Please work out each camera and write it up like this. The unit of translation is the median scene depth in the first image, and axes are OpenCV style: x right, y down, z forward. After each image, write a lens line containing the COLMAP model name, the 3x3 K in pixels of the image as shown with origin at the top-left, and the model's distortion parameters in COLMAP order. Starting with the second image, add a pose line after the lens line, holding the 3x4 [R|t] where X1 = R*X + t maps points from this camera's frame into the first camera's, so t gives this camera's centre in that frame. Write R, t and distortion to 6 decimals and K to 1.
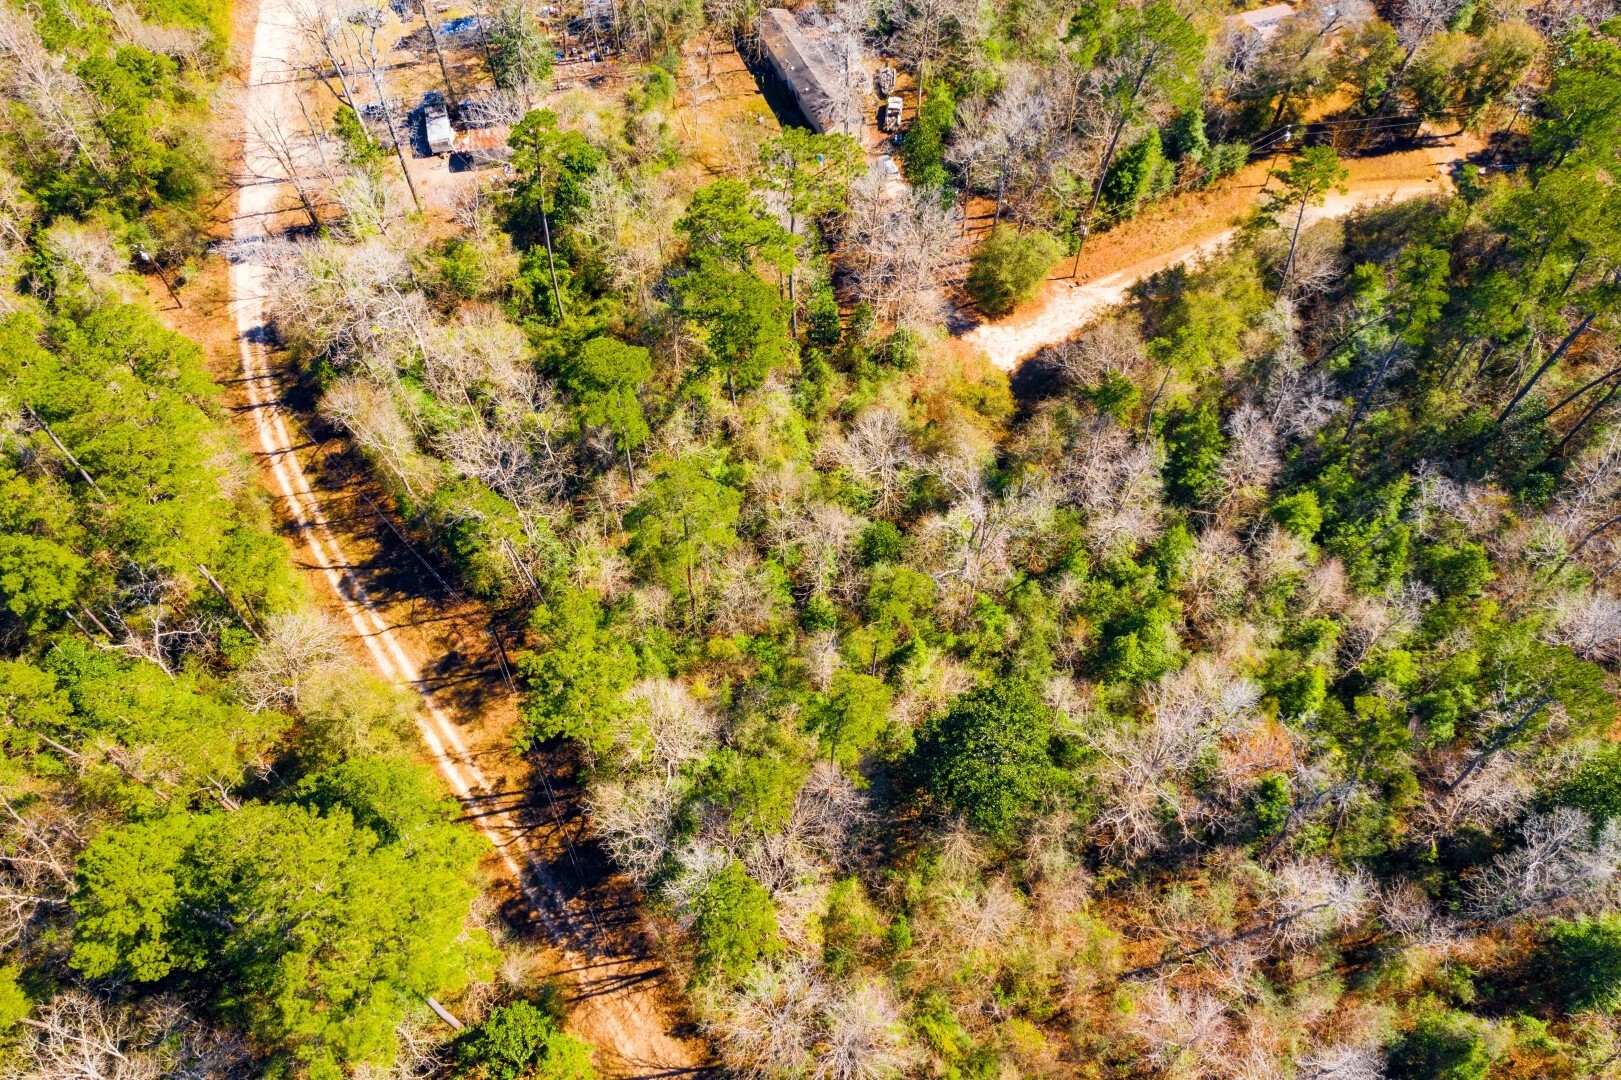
lens RADIAL K [[1275.5, 0, 819.7], [0, 1275.5, 537.8], [0, 0, 1]] dist [-0.001094, 0.014100]
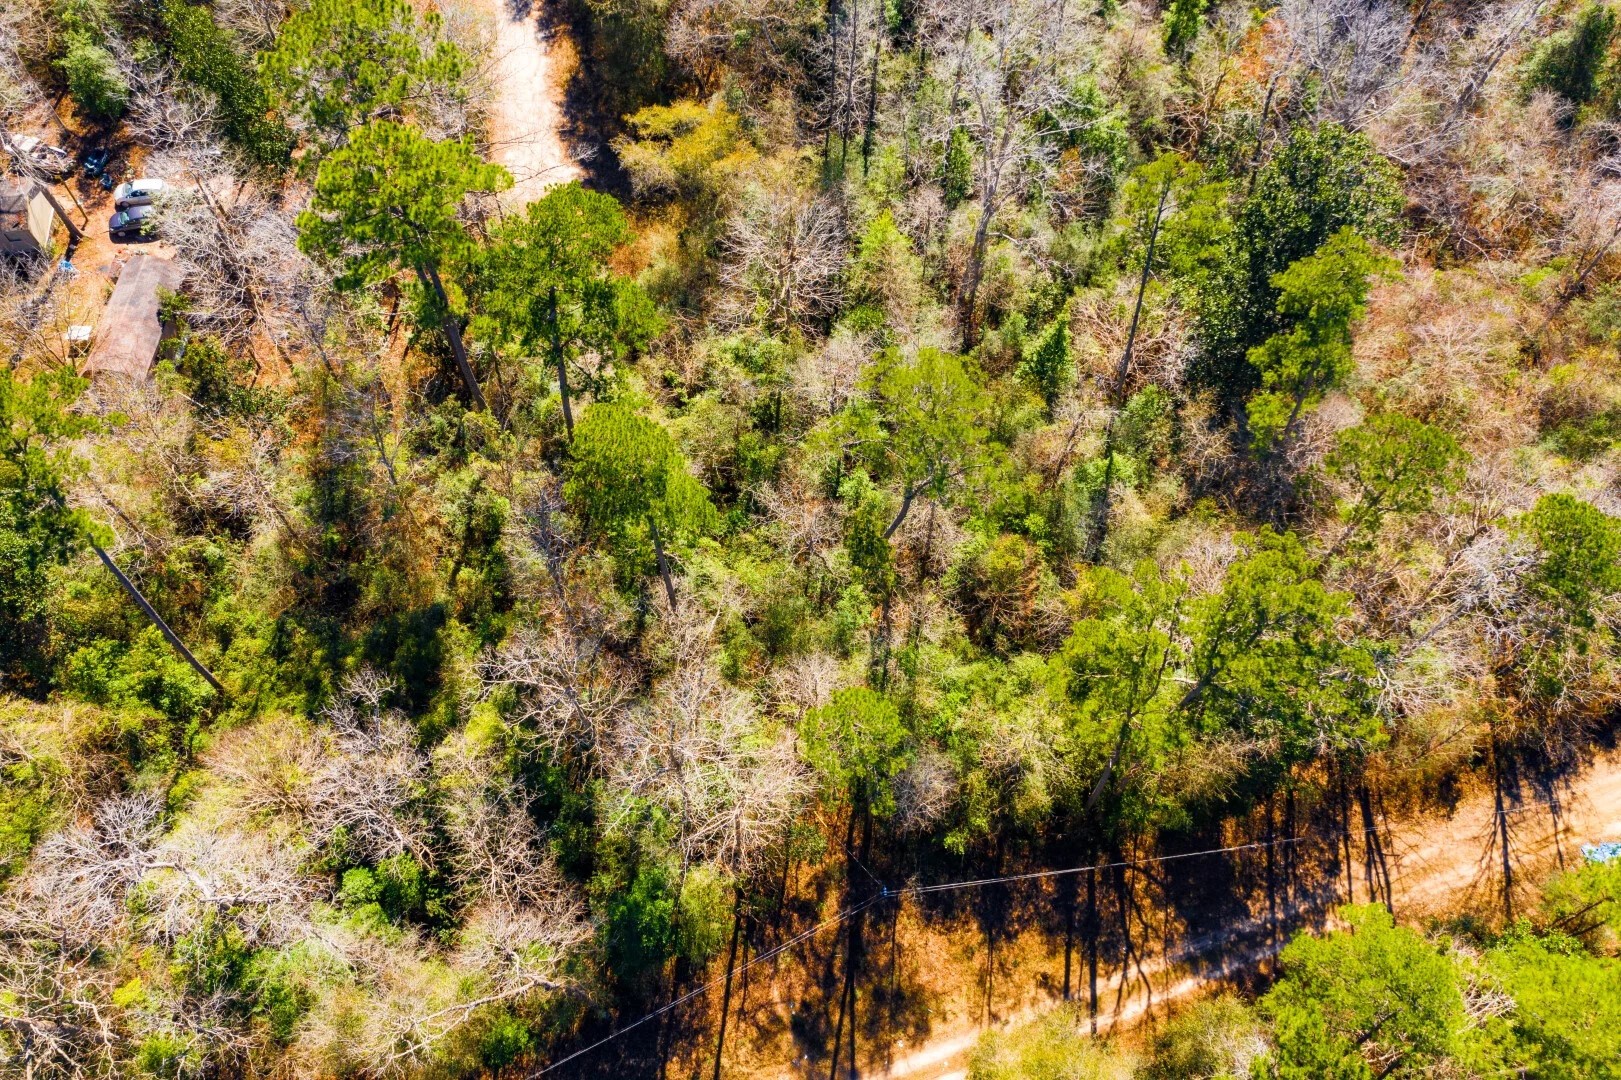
lens RADIAL K [[1284.1, 0, 810.5], [0, 1284.1, 540.0], [0, 0, 1]] dist [-0.018061, 0.013630]
pose [[0.286226, -0.842287, 0.456757, -0.358065], [0.808685, 0.468037, 0.356327, -0.209370], [-0.513909, 0.267382, 0.815110, 0.452311]]
